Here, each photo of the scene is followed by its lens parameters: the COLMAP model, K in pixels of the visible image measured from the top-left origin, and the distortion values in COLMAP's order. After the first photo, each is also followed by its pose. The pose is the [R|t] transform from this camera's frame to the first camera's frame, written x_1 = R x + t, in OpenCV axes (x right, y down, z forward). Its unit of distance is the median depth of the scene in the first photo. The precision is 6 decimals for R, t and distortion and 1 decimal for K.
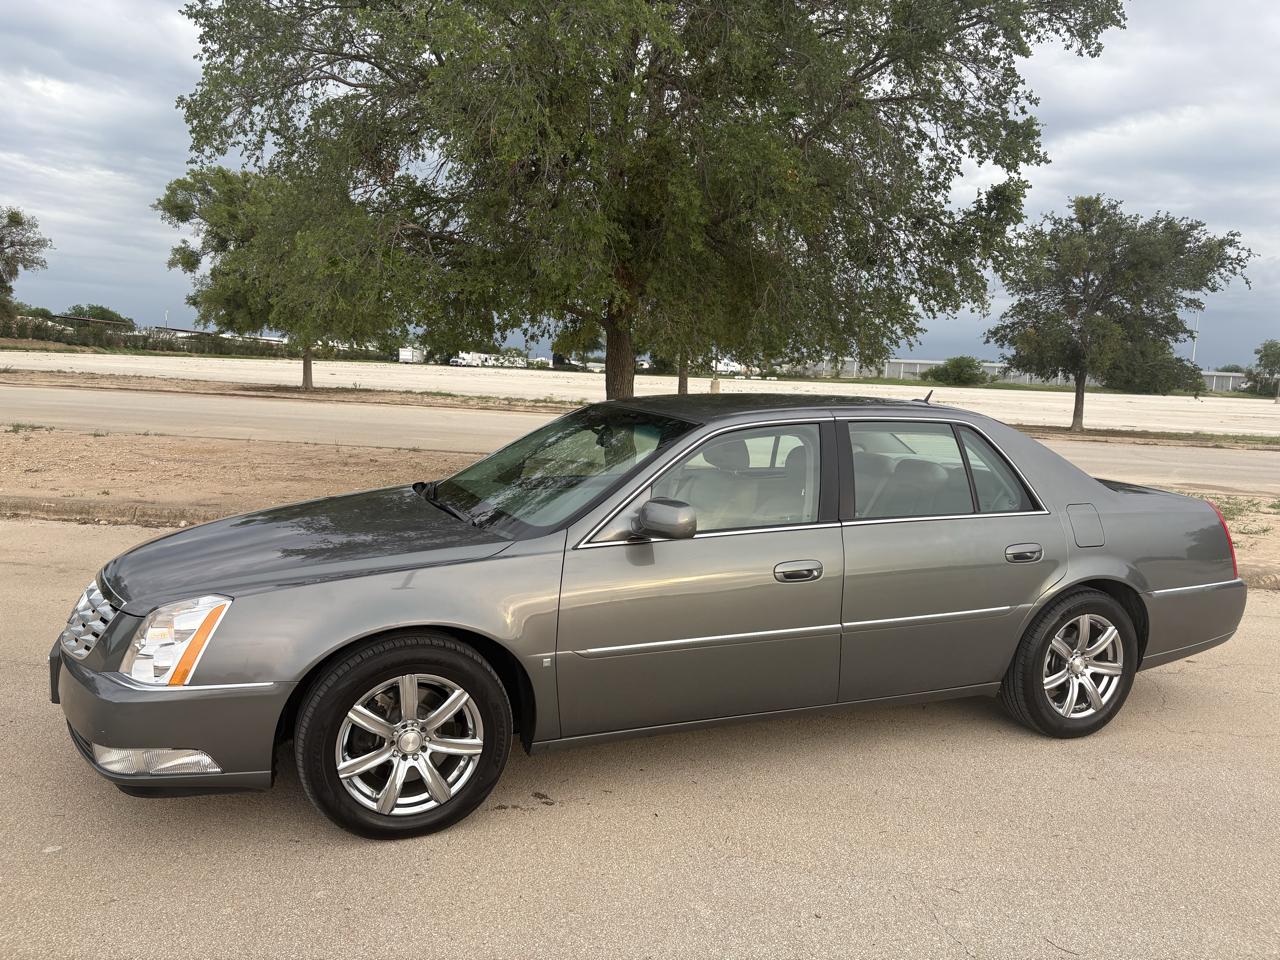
lens RADIAL K [[975.0, 0, 642.1], [0, 975.0, 482.0], [0, 0, 1]] dist [0.030924, -0.030812]
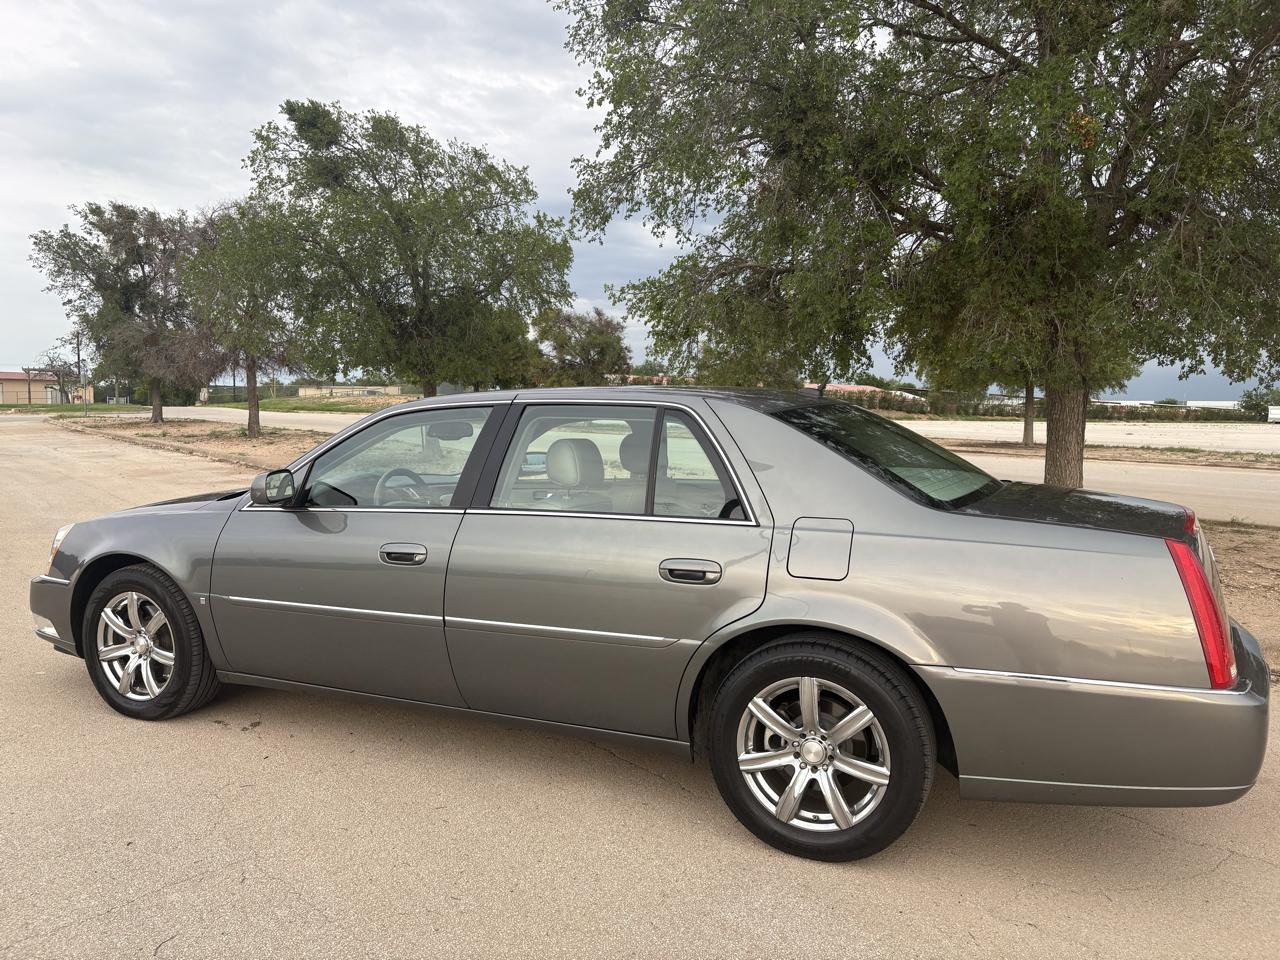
lens RADIAL K [[975.0, 0, 628.6], [0, 975.0, 480.4], [0, 0, 1]] dist [0.030924, -0.030812]
pose [[0.662340, 0.021260, -0.748901, 0.509809], [-0.073073, 0.996665, -0.036333, 0.018404], [0.745631, 0.078789, 0.661685, 0.254828]]
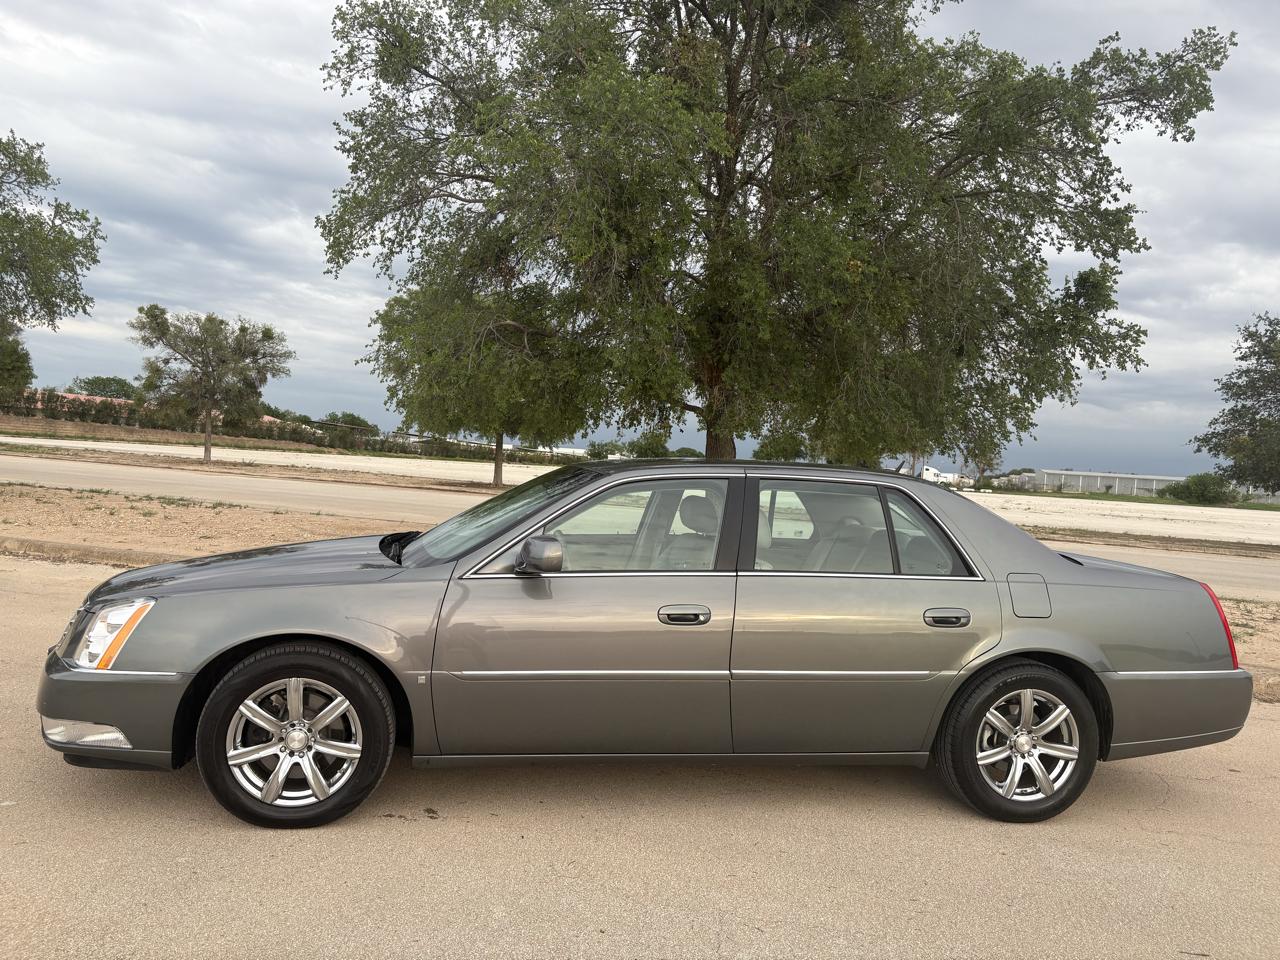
lens RADIAL K [[975.0, 0, 633.3], [0, 975.0, 479.2], [0, 0, 1]] dist [0.030924, -0.030812]
pose [[0.975138, 0.020204, -0.220676, 0.164506], [-0.045135, 0.993069, -0.108525, 0.030758], [0.216954, 0.115787, 0.969291, -0.019062]]
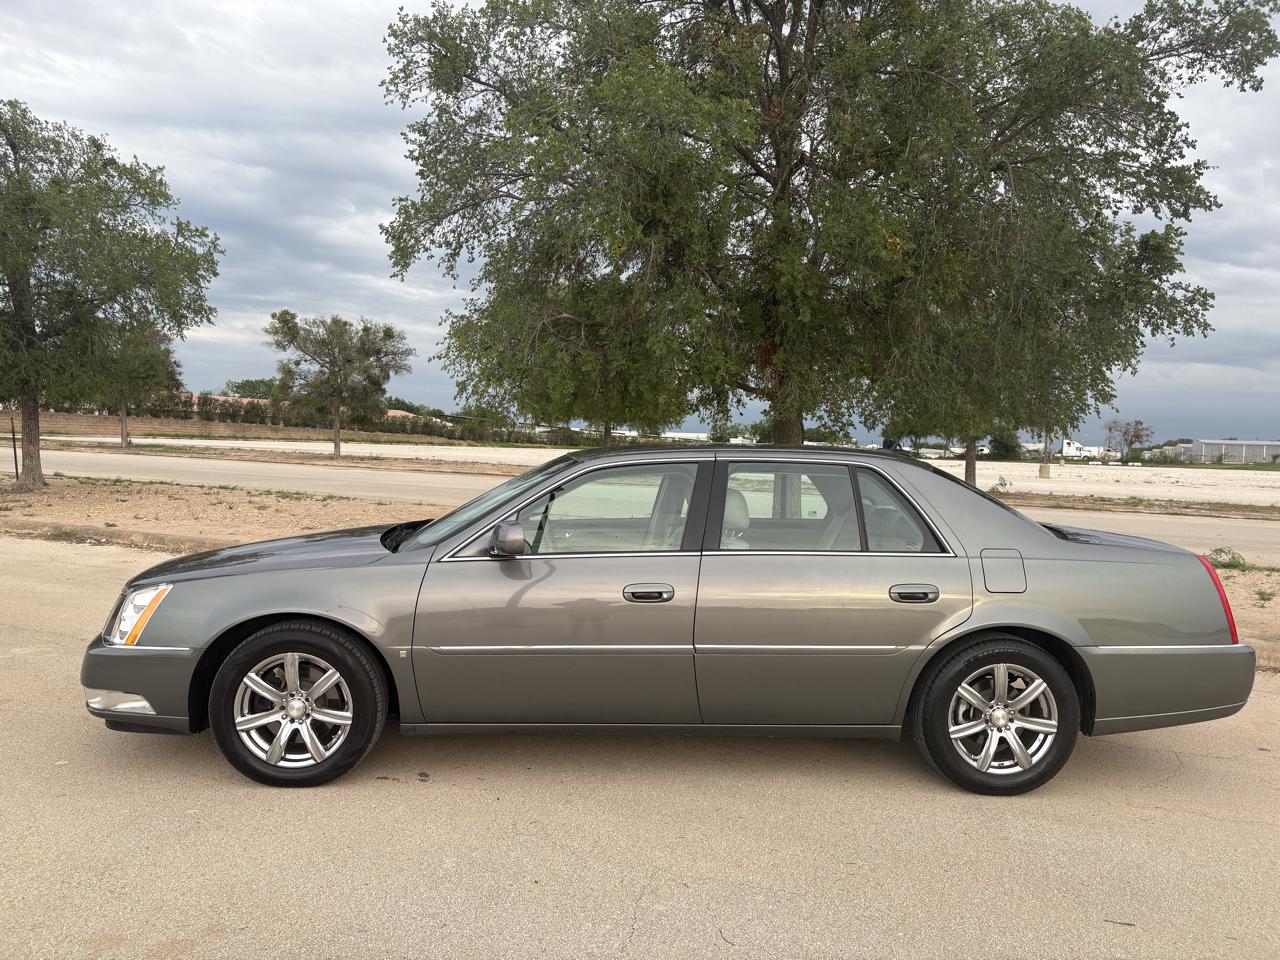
lens RADIAL K [[975.0, 0, 634.6], [0, 975.0, 479.7], [0, 0, 1]] dist [0.030924, -0.030812]
pose [[0.938587, -0.000214, -0.345042, 0.258250], [-0.031821, 0.995685, -0.087176, 0.029528], [0.343571, 0.092802, 0.934530, -0.021803]]
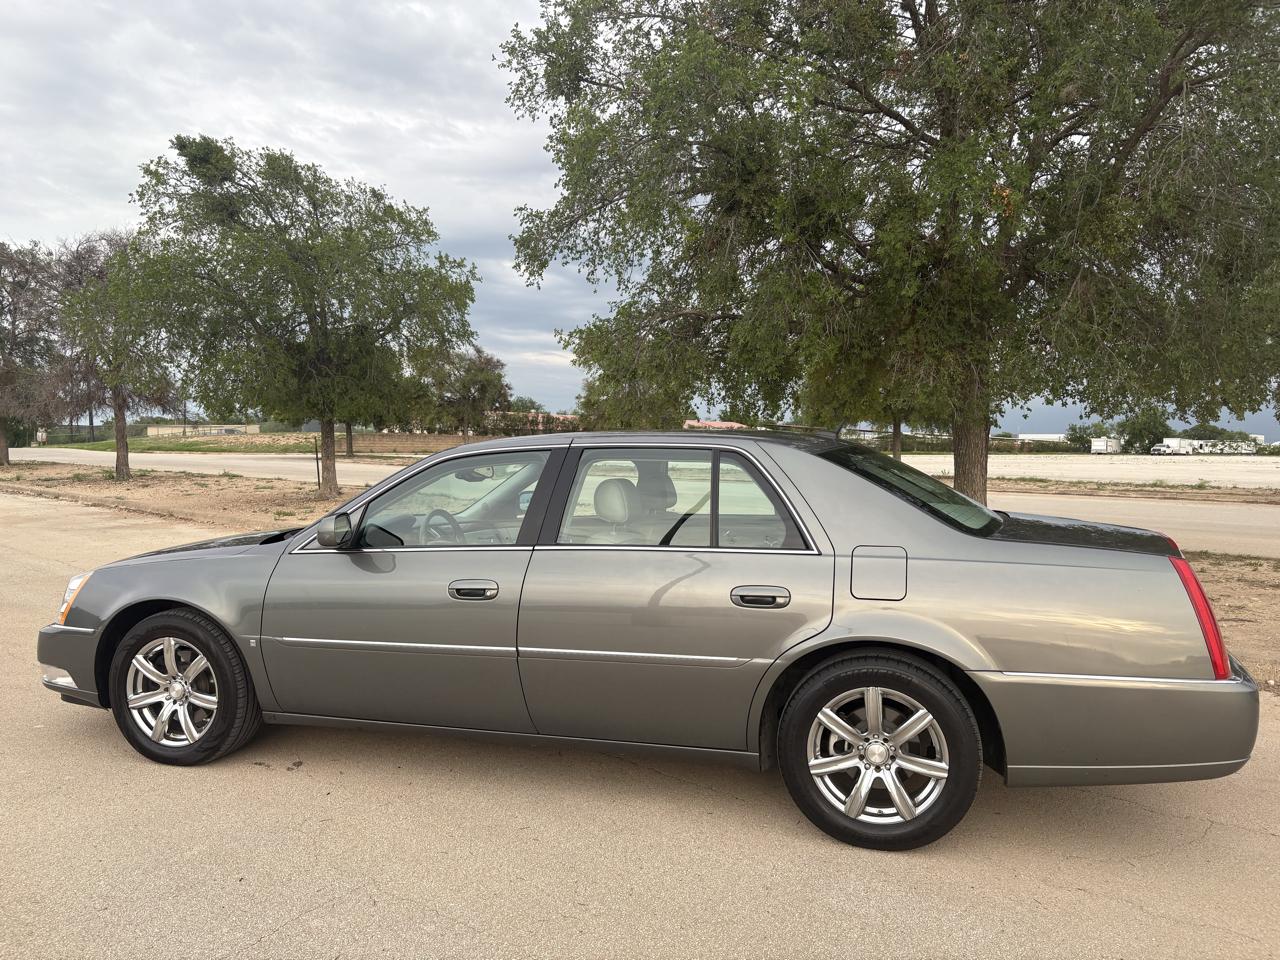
lens RADIAL K [[975.0, 0, 630.4], [0, 975.0, 478.7], [0, 0, 1]] dist [0.030924, -0.030812]
pose [[0.760140, -0.017609, -0.649520, 0.471790], [-0.048144, 0.995359, -0.083328, 0.025767], [0.647973, 0.094611, 0.755765, 0.156220]]
